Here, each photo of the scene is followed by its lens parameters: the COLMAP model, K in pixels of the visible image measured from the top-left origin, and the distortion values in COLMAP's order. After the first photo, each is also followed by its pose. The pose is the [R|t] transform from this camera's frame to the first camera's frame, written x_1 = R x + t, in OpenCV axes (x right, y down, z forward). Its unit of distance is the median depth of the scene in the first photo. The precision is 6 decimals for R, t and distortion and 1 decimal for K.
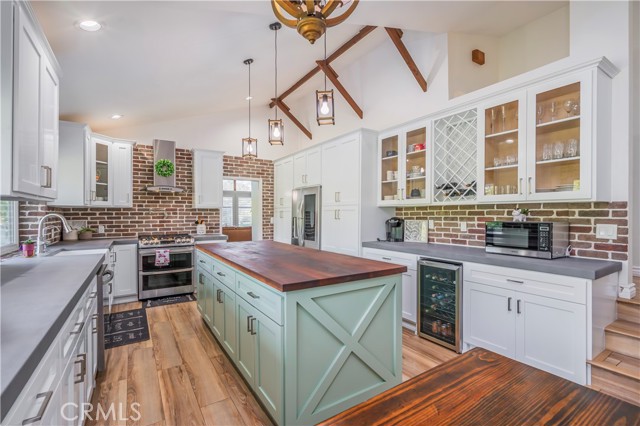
lens RADIAL K [[279.8, 0, 341.4], [0, 279.8, 213.1], [0, 0, 1]] dist [-0.000006, -0.001051]
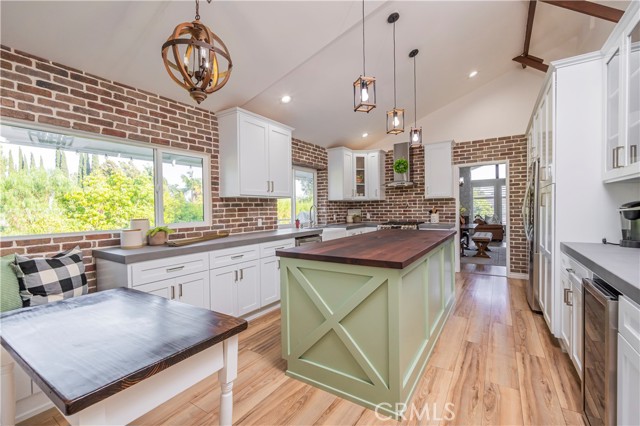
lens RADIAL K [[279.8, 0, 310.6], [0, 279.8, 212.2], [0, 0, 1]] dist [-0.000006, -0.001051]
pose [[0.403639, 0.006293, -0.914897, 0.309306], [0.019737, 0.999684, 0.015584, 0.010282], [0.914705, -0.024347, 0.403387, 0.155910]]
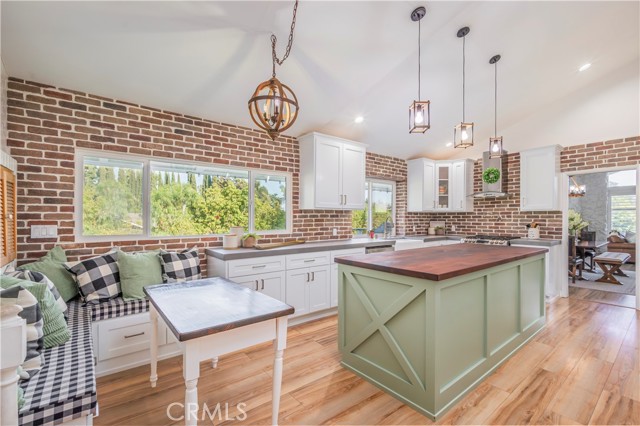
lens RADIAL K [[279.8, 0, 315.7], [0, 279.8, 217.9], [0, 0, 1]] dist [-0.000006, -0.001051]
pose [[0.105717, 0.002706, -0.994393, 0.392979], [0.001843, 0.999994, 0.002917, 0.002200], [0.994395, -0.002141, 0.105711, 0.192495]]
